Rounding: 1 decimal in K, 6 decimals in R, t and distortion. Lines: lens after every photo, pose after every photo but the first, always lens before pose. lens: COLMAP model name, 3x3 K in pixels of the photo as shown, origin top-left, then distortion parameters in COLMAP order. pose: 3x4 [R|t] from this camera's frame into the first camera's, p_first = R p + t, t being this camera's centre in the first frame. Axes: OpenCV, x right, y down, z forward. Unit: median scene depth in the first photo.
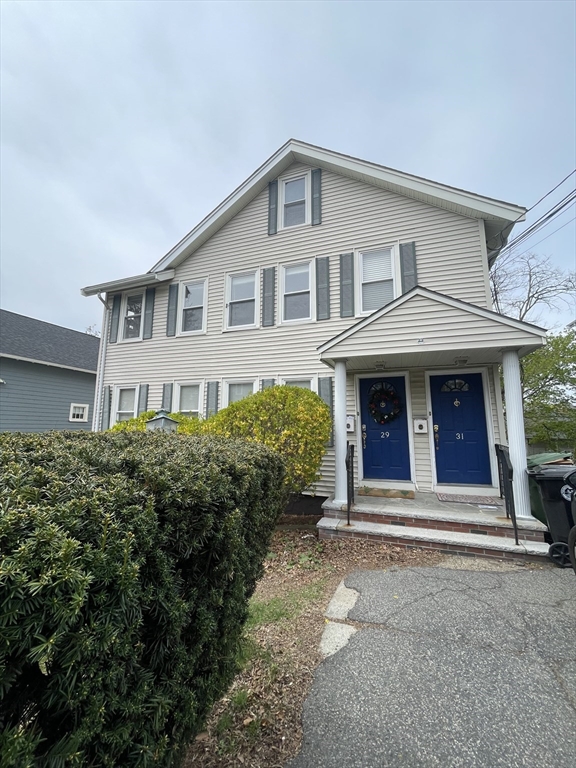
lens RADIAL K [[310.9, 0, 291.8], [0, 310.9, 383.7], [0, 0, 1]] dist [-0.002718, 0.000537]
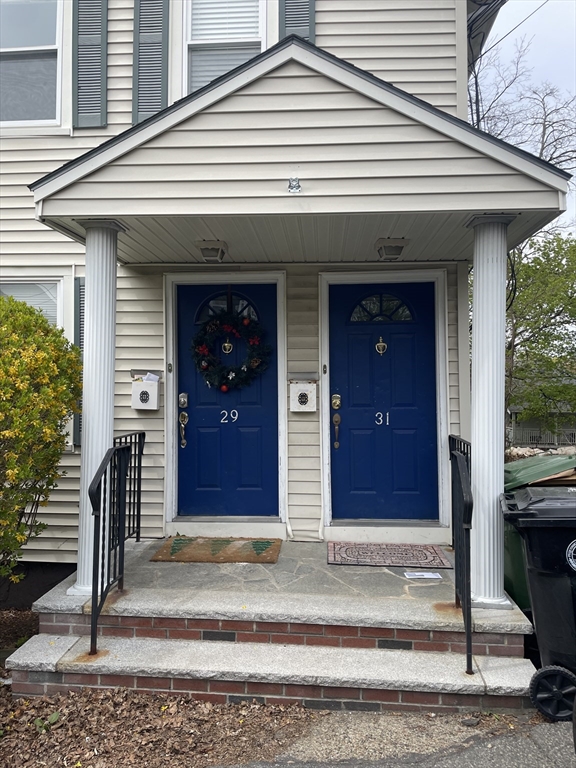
lens RADIAL K [[574.1, 0, 286.0], [0, 574.1, 379.5], [0, 0, 1]] dist [0.121726, -0.167864]
pose [[0.964664, 0.006060, 0.263414, 0.191376], [-0.036648, 0.993104, 0.111362, 0.022760], [-0.260923, -0.117080, 0.958234, 0.242172]]
